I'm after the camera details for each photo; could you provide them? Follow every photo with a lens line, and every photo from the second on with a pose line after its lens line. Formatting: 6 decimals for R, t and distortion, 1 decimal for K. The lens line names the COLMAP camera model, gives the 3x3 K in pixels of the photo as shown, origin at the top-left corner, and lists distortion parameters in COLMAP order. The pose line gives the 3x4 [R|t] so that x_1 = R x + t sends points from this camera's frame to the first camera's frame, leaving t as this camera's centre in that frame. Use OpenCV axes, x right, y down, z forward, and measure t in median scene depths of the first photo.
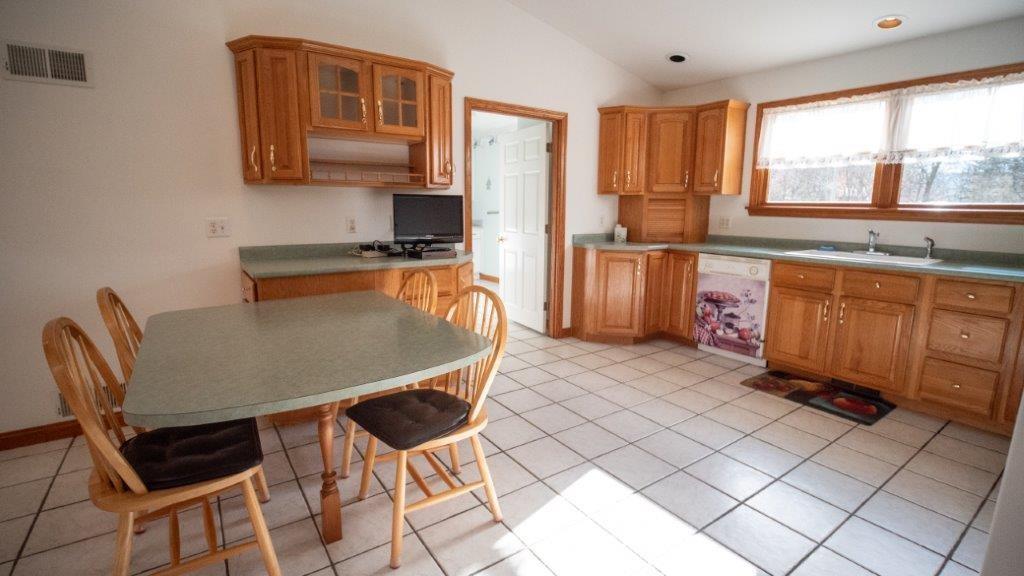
lens RADIAL K [[469.1, 0, 512.0], [0, 469.1, 288.0], [0, 0, 1]] dist [-0.018697, 0.000114]
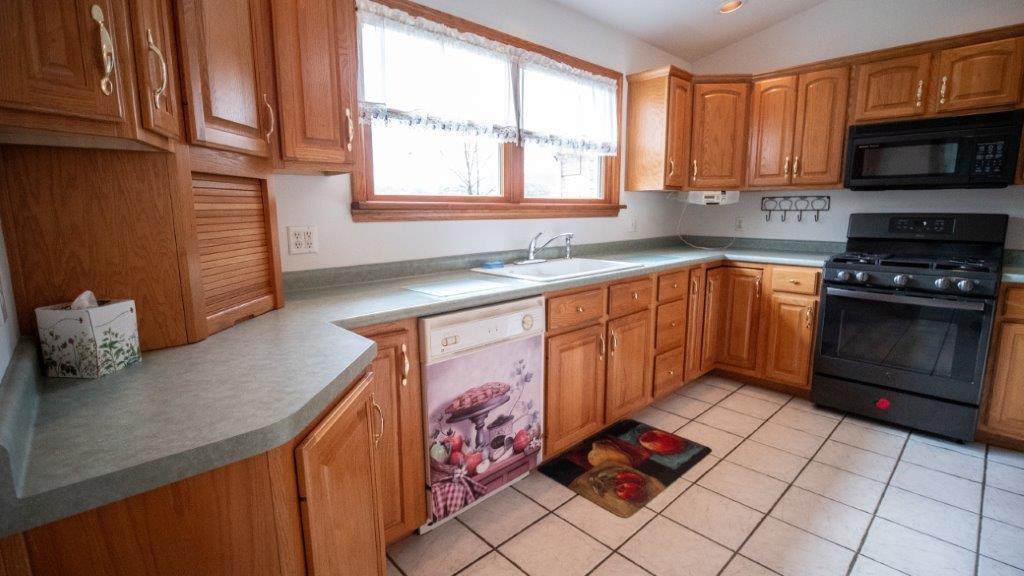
lens RADIAL K [[469.1, 0, 512.0], [0, 469.1, 288.0], [0, 0, 1]] dist [-0.018697, 0.000114]
pose [[-0.140316, -0.174063, 0.974686, 0.009532], [0.177980, 0.963956, 0.197768, -0.176454], [-0.973979, 0.201224, -0.104279, 1.027730]]
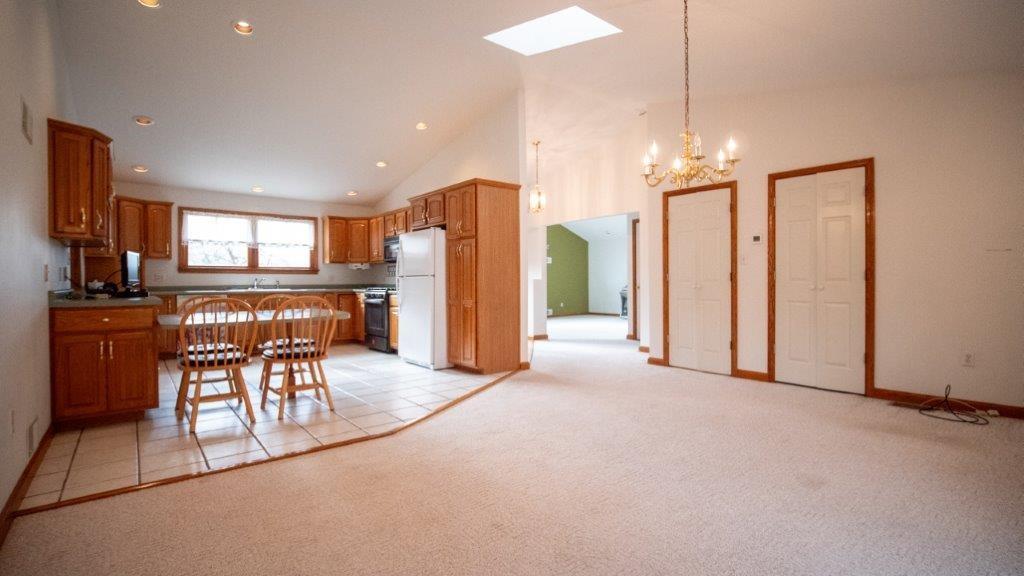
lens RADIAL K [[469.1, 0, 512.0], [0, 469.1, 288.0], [0, 0, 1]] dist [-0.018697, 0.000114]
pose [[-0.069896, -0.029240, 0.997126, -1.325722], [0.176459, 0.983445, 0.041208, 0.037098], [-0.981823, 0.178832, -0.063579, -0.022408]]
